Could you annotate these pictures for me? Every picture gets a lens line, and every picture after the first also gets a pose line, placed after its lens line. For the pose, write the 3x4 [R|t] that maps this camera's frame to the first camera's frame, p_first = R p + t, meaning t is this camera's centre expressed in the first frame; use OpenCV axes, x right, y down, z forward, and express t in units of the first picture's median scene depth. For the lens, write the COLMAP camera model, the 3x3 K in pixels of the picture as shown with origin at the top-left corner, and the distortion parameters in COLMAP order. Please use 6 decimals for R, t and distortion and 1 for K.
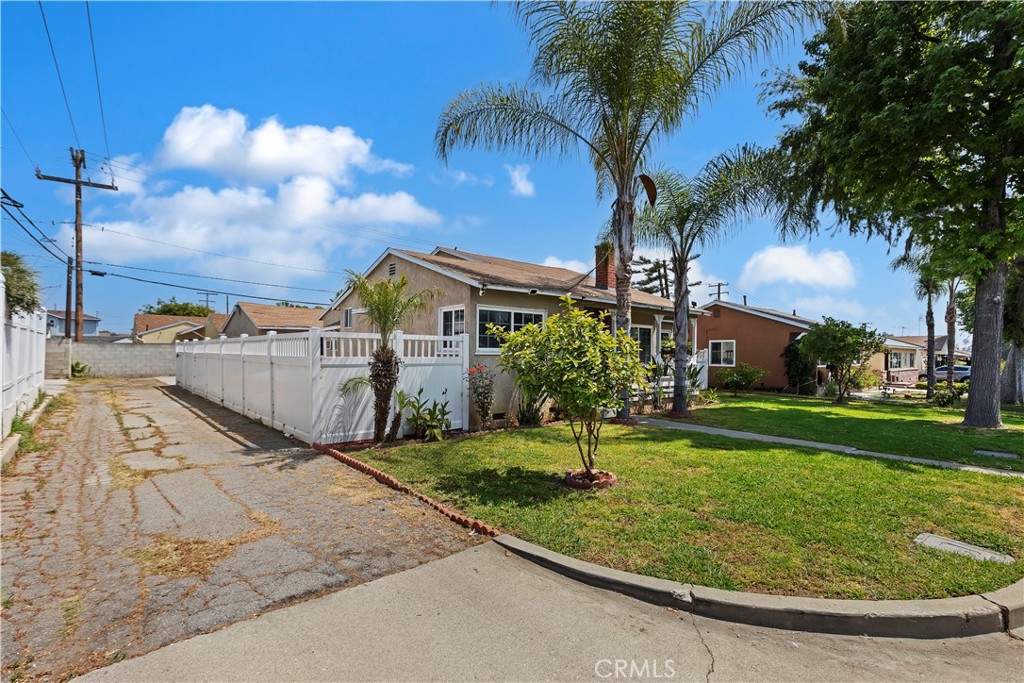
lens RADIAL K [[472.5, 0, 517.4], [0, 472.5, 367.1], [0, 0, 1]] dist [-0.001553, -0.000476]
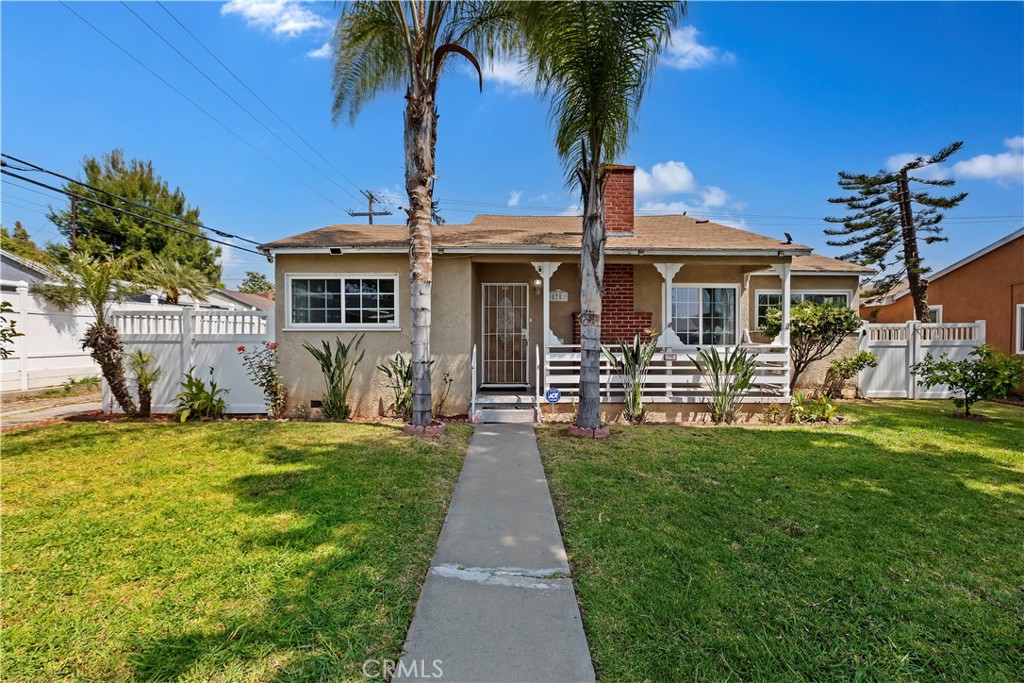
lens RADIAL K [[464.7, 0, 513.5], [0, 464.7, 352.3], [0, 0, 1]] dist [0.002316, -0.000626]
pose [[0.761050, 0.016698, -0.648478, 0.865107], [-0.014362, 0.999857, 0.008890, -0.000454], [0.648534, 0.002548, 0.761181, 0.683010]]
